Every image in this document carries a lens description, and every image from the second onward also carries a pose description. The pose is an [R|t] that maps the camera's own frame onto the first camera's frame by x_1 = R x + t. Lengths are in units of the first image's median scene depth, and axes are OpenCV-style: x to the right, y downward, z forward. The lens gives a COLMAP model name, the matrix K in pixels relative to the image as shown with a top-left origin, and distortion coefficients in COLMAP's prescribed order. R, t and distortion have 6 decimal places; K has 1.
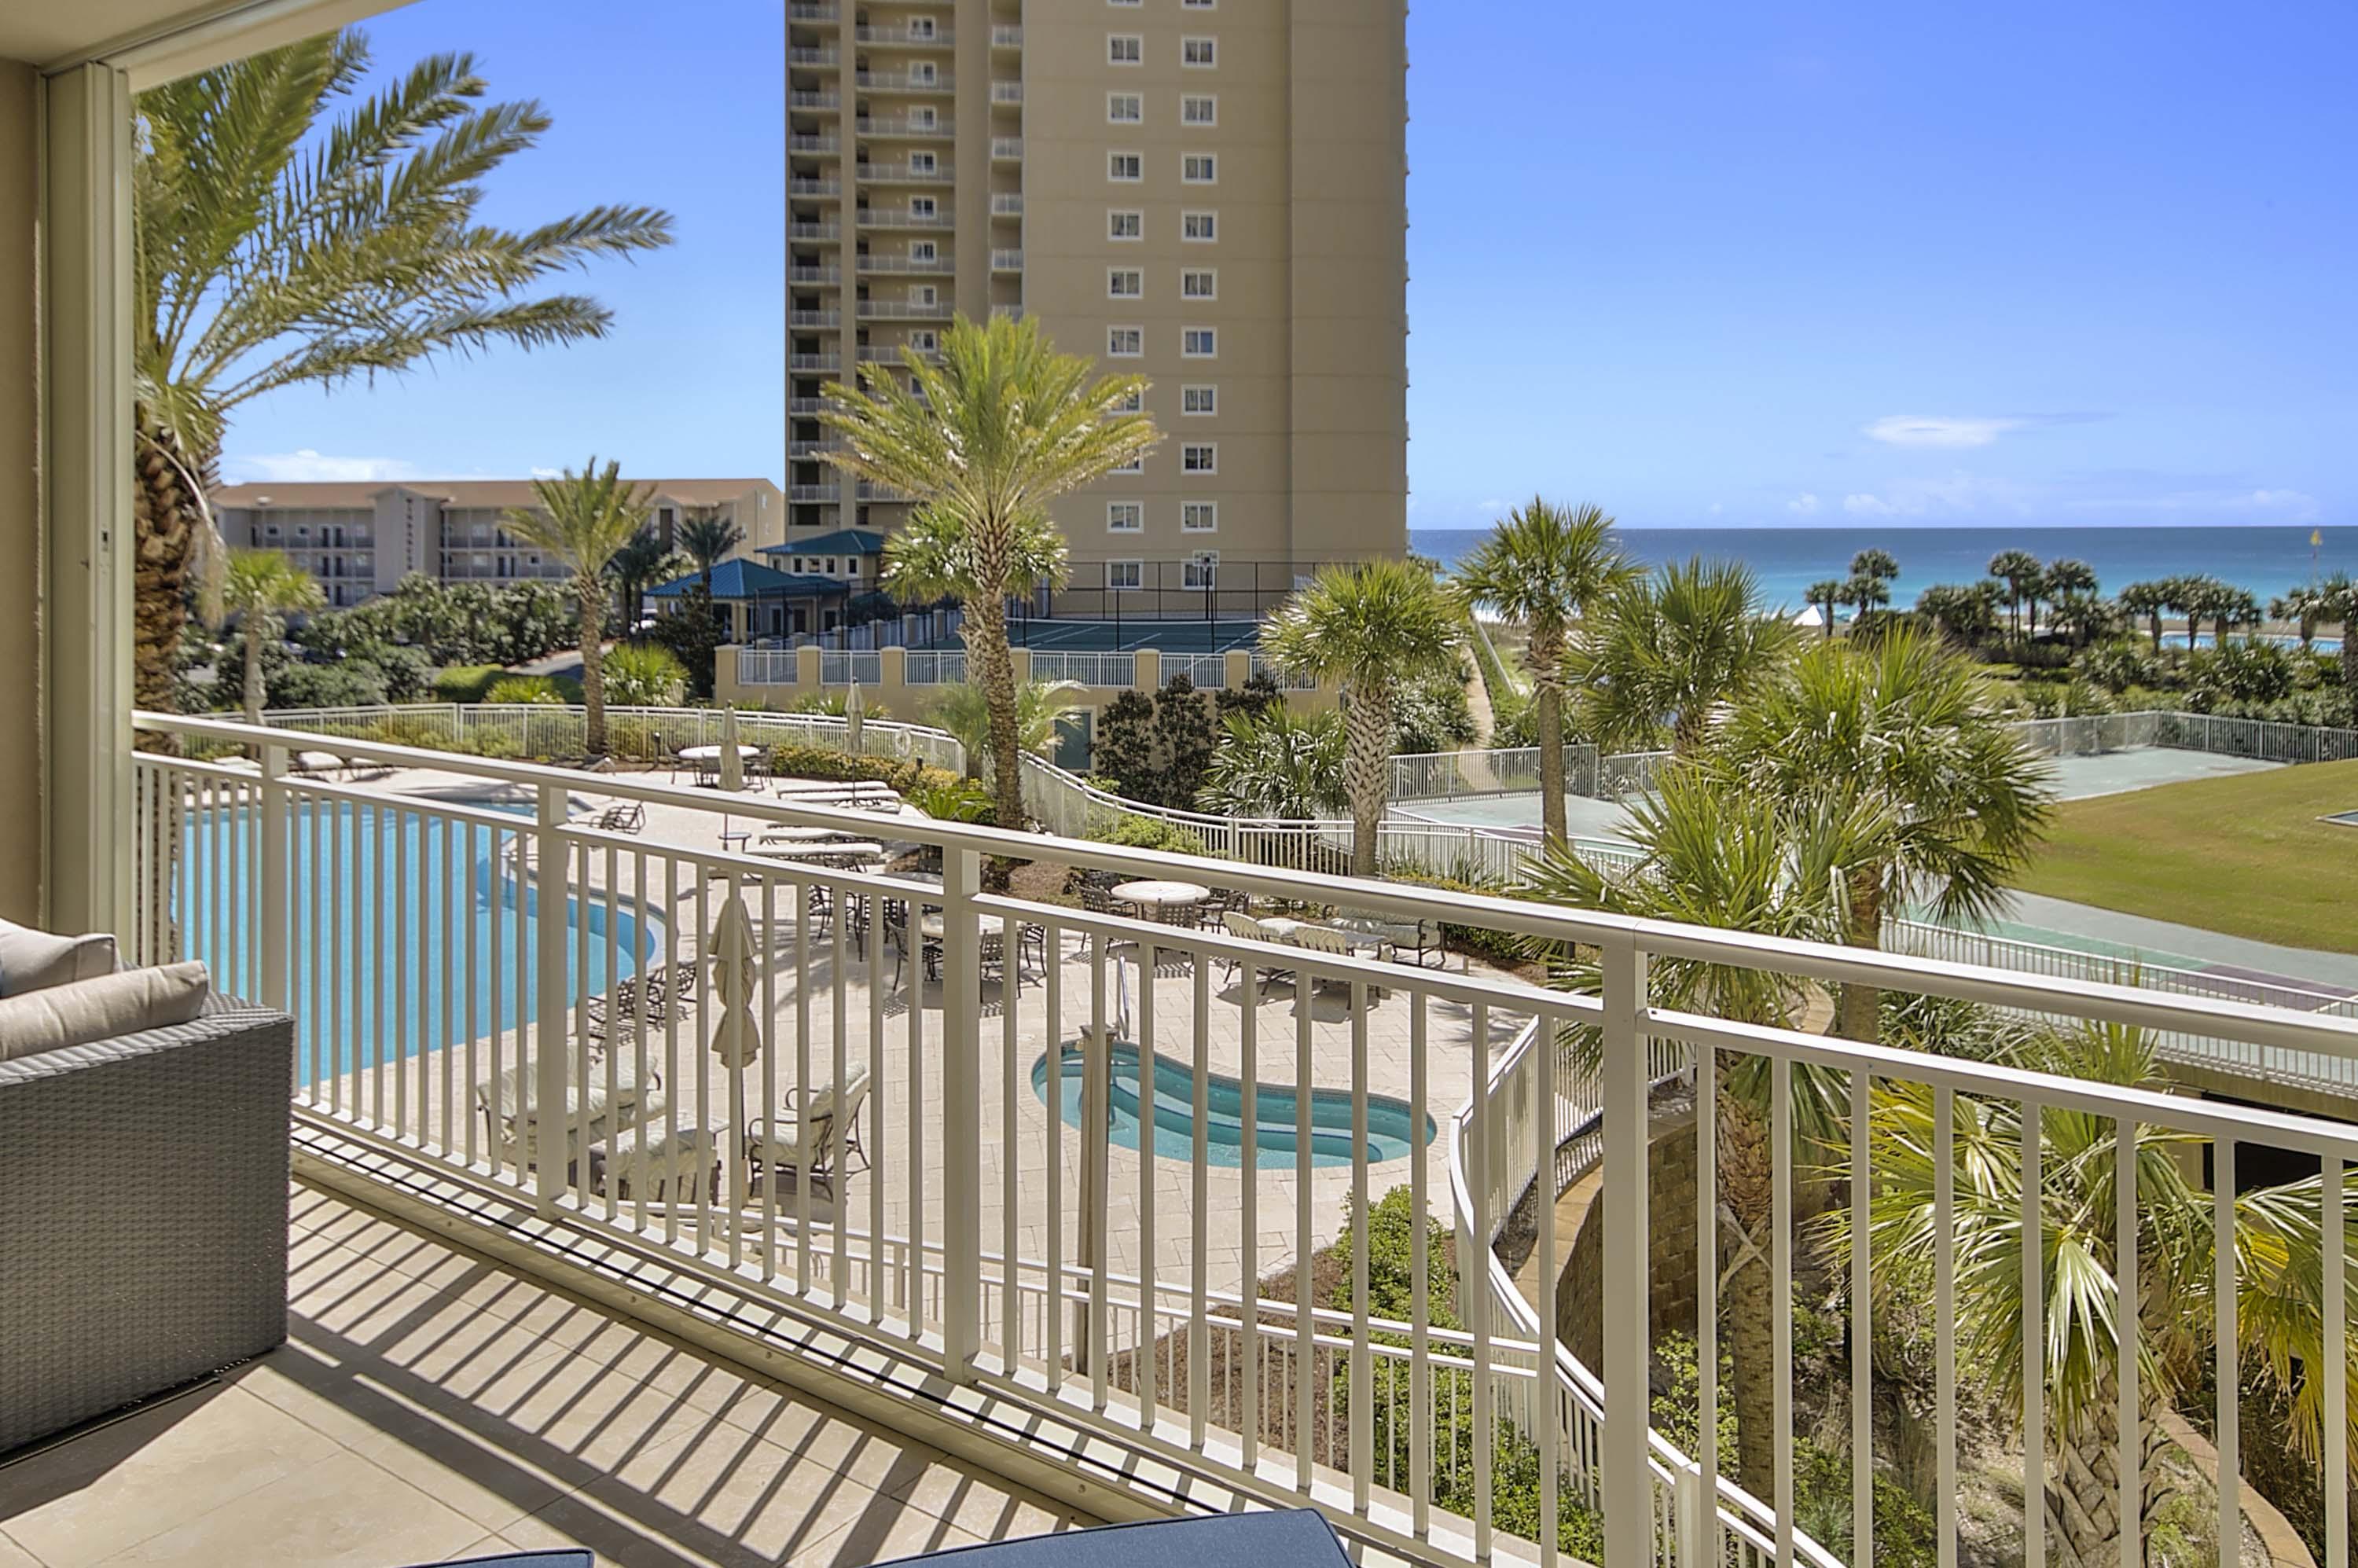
lens RADIAL K [[1659.3, 0, 1197.7], [0, 1659.3, 546.8], [0, 0, 1]] dist [-0.007593, 0.035129]
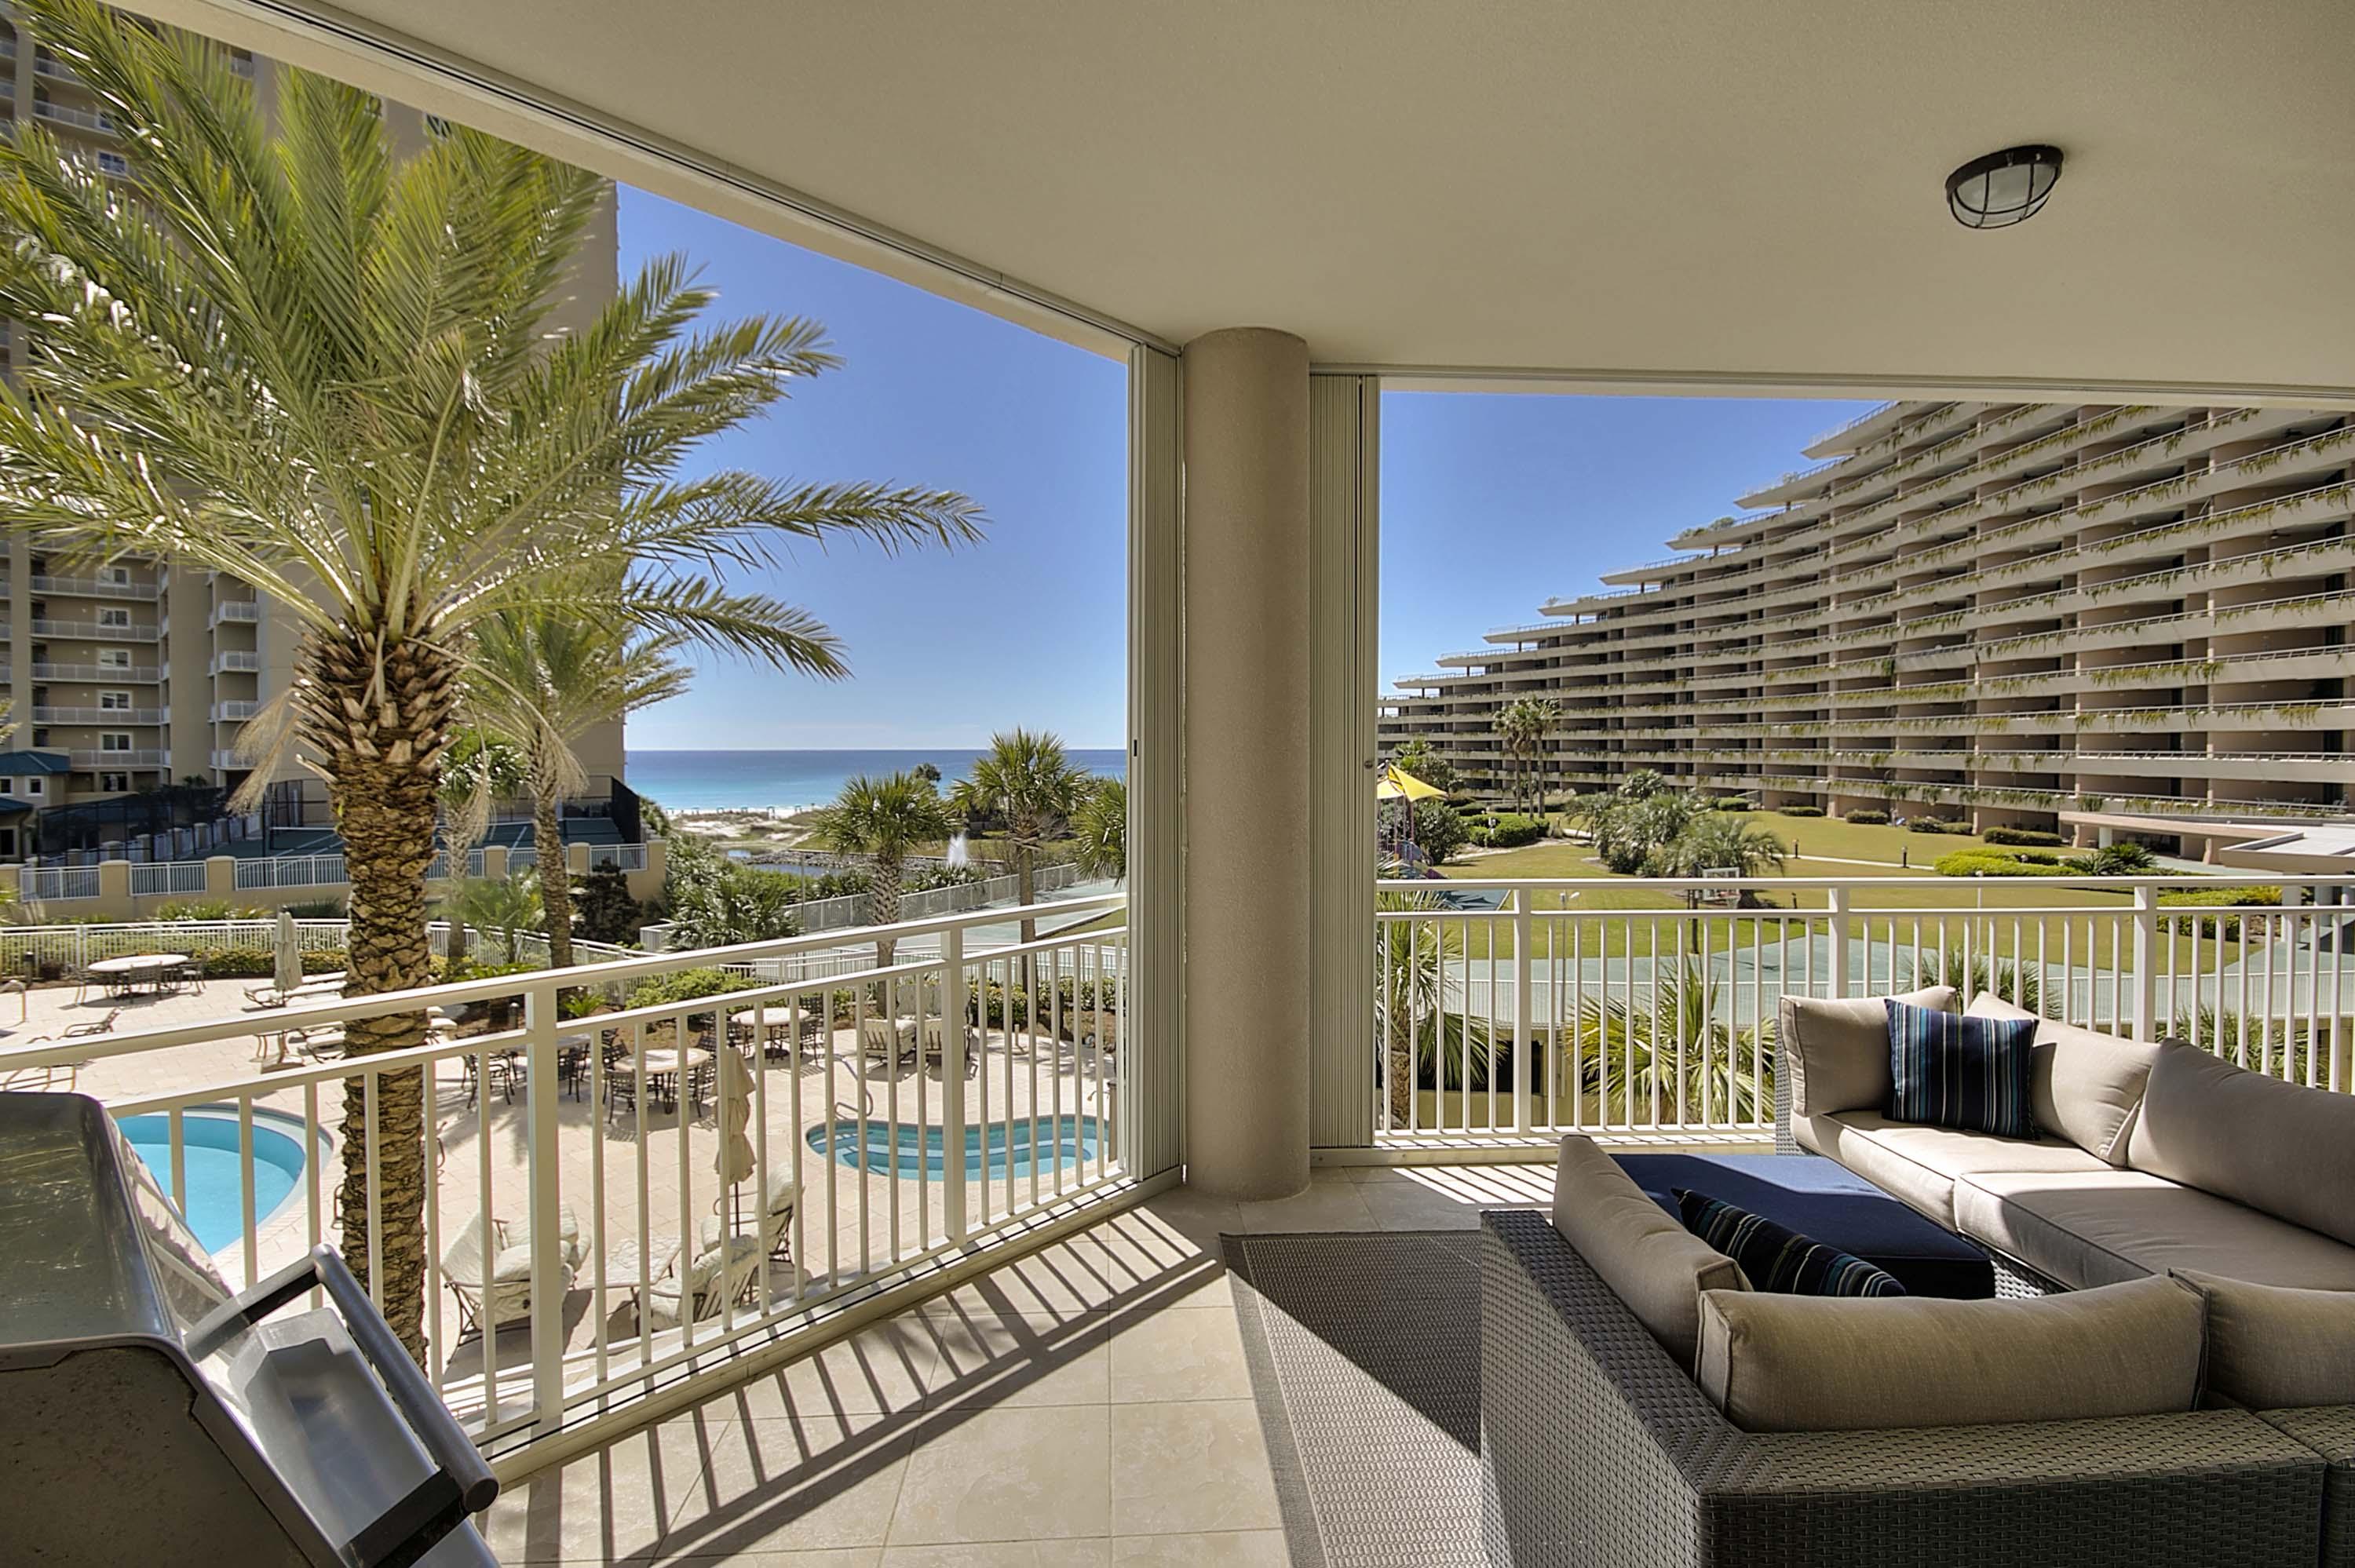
lens RADIAL K [[1097.3, 0, 1163.0], [0, 1097.3, 777.0], [0, 0, 1]] dist [-0.000990, -0.000479]
pose [[0.789466, -0.014522, 0.613623, -0.193274], [0.006677, 0.999864, 0.015072, 0.001025], [-0.613758, -0.007802, 0.789455, 0.061900]]
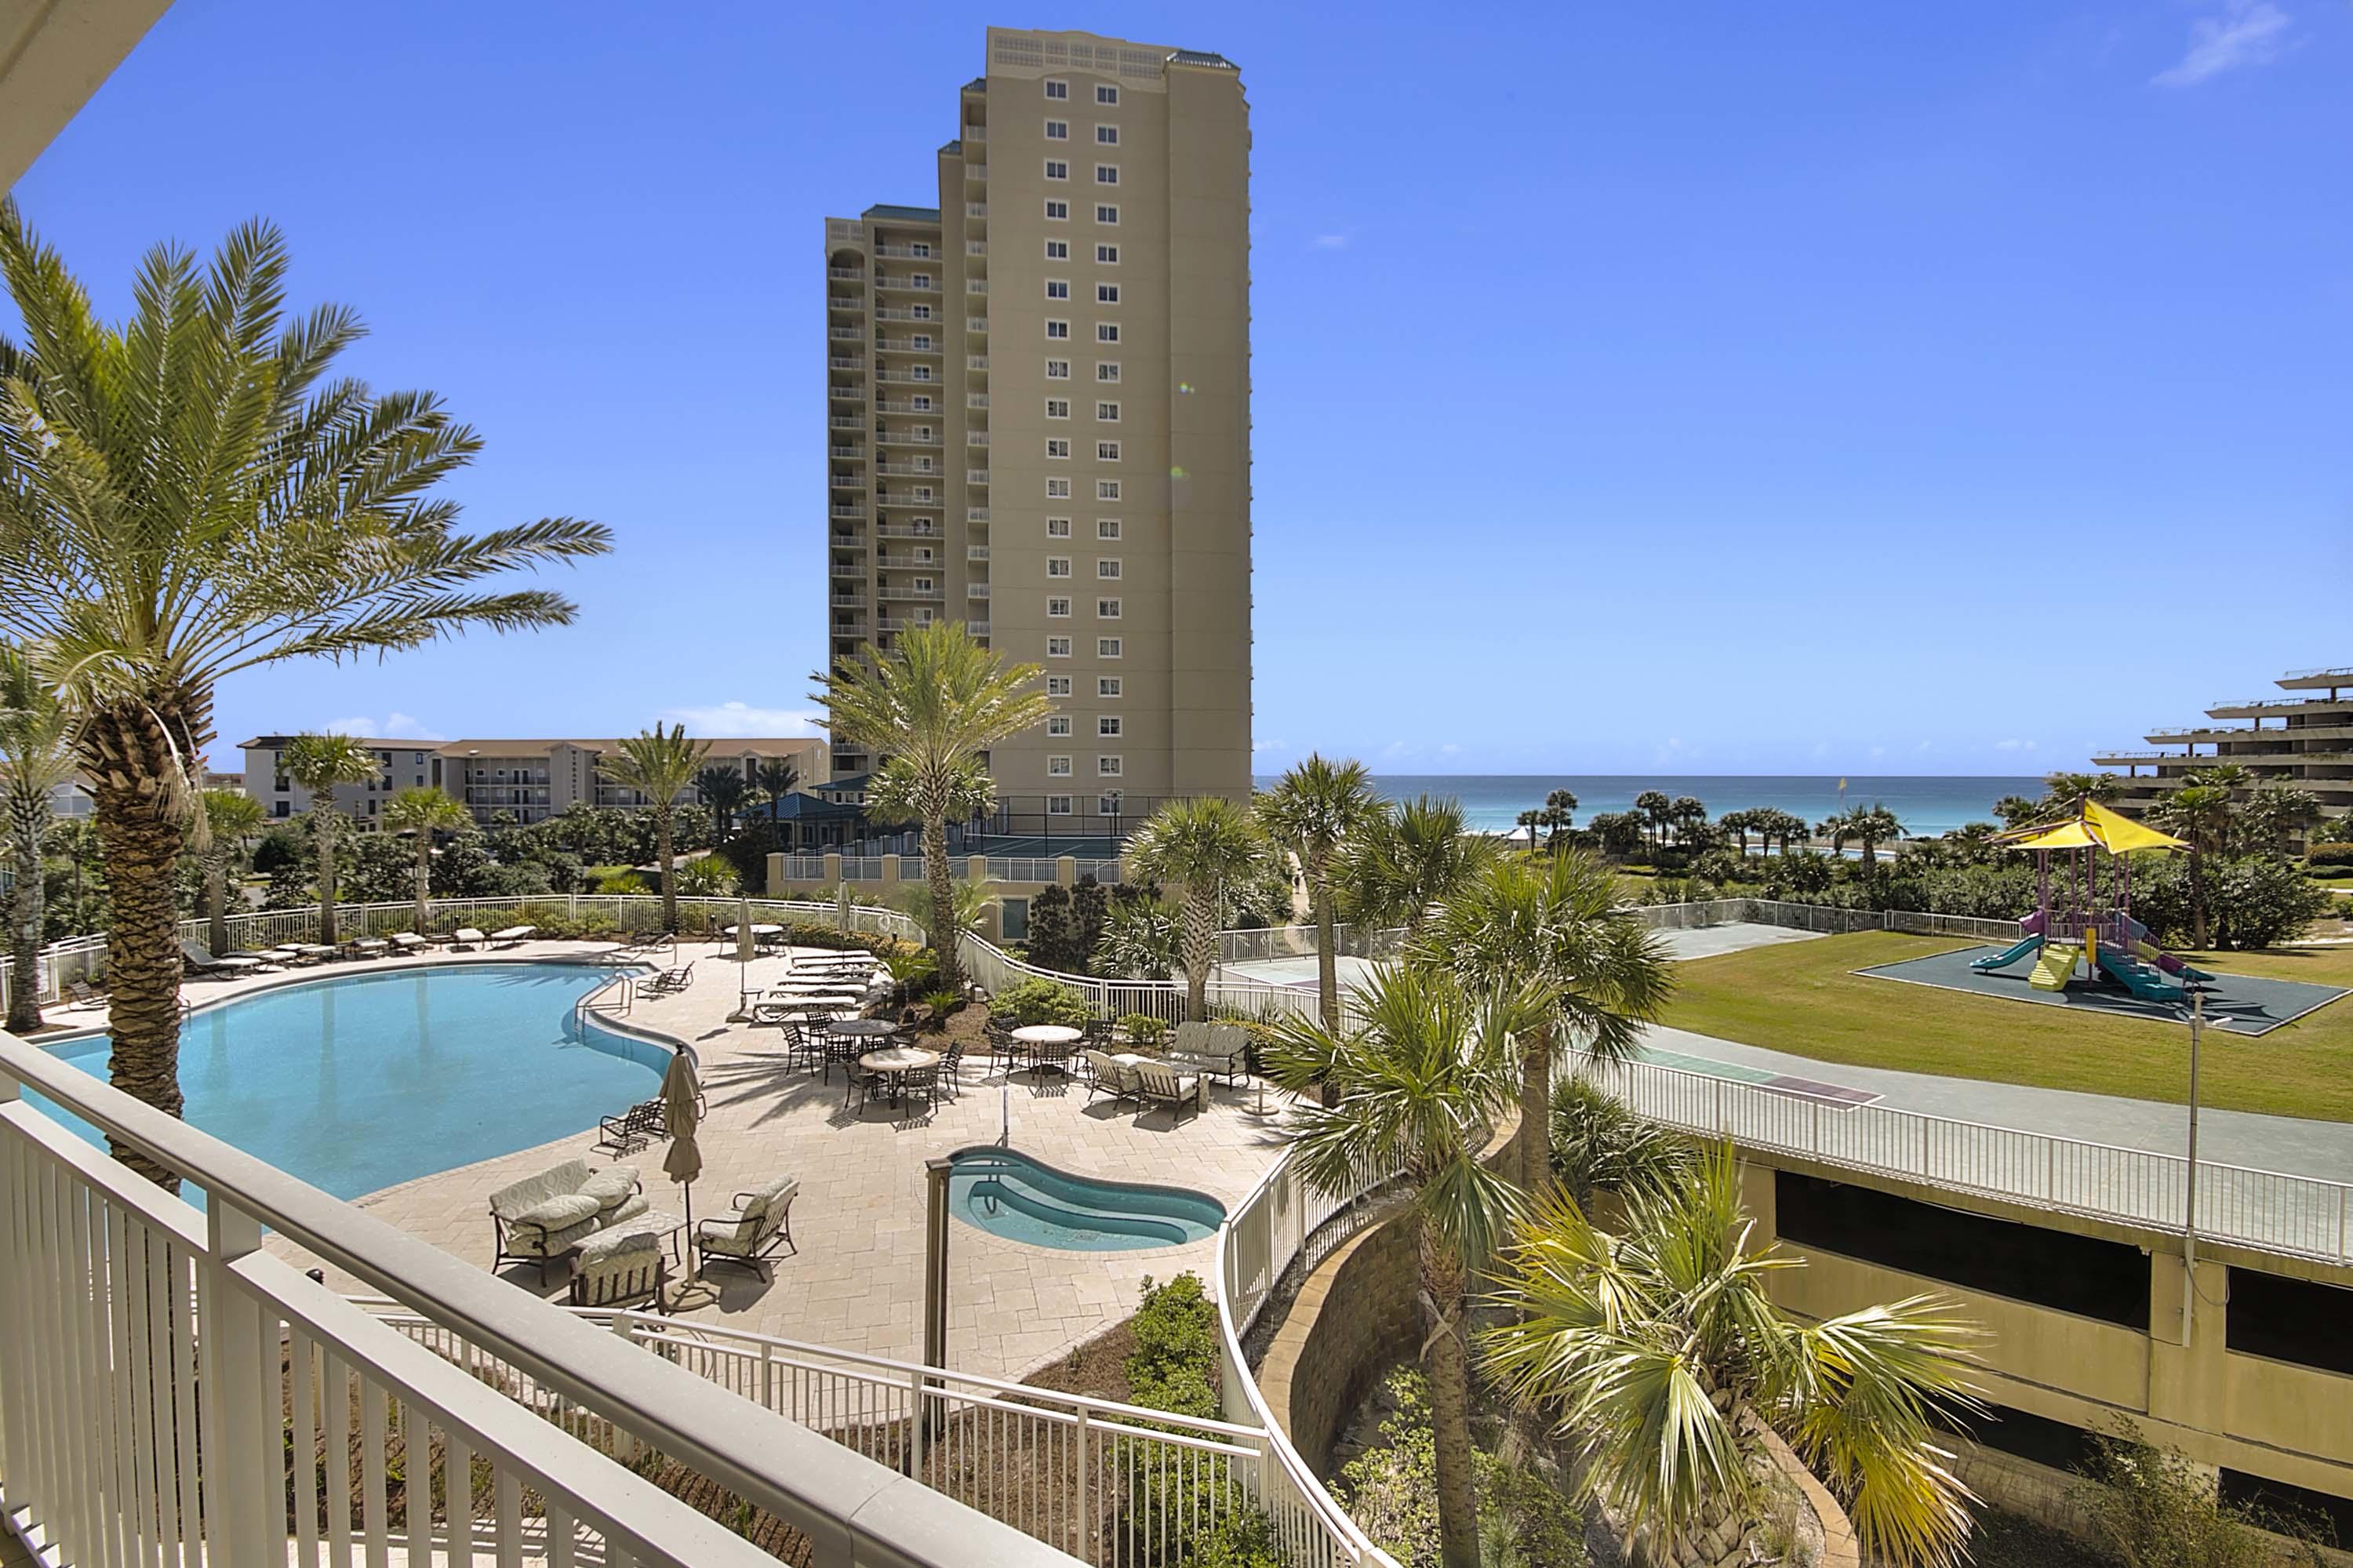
lens RADIAL K [[1096.6, 0, 1162.0], [0, 1096.6, 777.0], [0, 0, 1]] dist [-0.000990, -0.000479]
pose [[0.999354, 0.004356, 0.035685, 0.024960], [-0.004075, 0.999960, -0.007926, -0.000816], [-0.035718, 0.007776, 0.999332, 0.044500]]
